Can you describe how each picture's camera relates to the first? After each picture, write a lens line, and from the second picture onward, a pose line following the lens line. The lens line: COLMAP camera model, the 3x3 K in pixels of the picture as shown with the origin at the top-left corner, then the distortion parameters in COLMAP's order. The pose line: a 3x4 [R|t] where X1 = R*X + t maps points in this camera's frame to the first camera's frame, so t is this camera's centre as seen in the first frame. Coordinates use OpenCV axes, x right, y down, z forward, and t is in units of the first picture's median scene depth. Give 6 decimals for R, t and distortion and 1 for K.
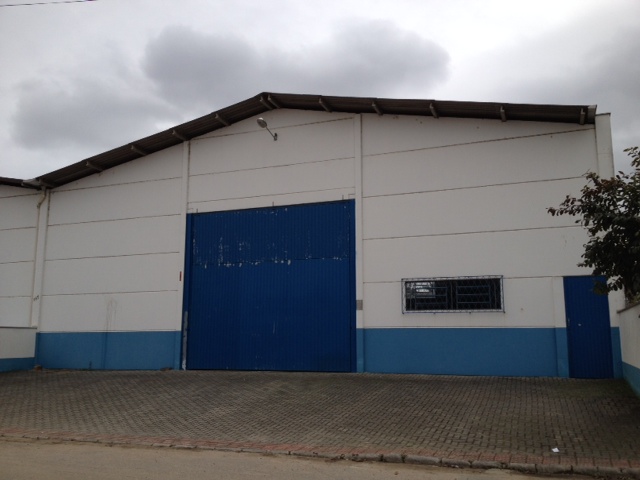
lens RADIAL K [[584.4, 0, 320.0], [0, 584.4, 240.0], [0, 0, 1]] dist [0.147335, -0.310692]
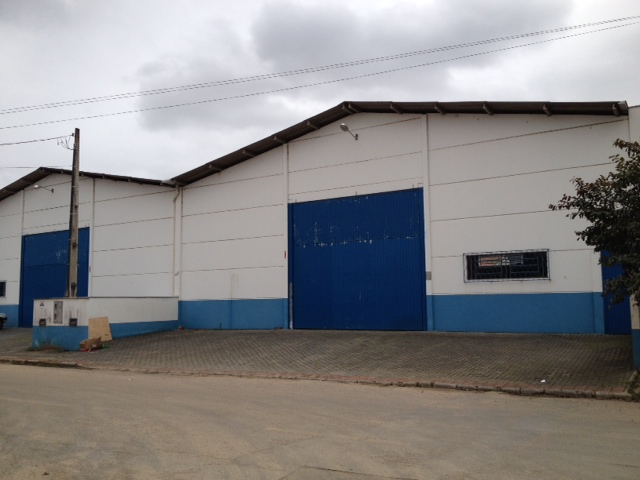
lens RADIAL K [[584.4, 0, 320.0], [0, 584.4, 240.0], [0, 0, 1]] dist [0.147335, -0.310692]
pose [[0.982416, -0.031691, -0.183994, 0.070463], [0.042395, 0.997612, 0.054532, -0.037448], [0.181826, -0.061373, 0.981414, -0.217984]]
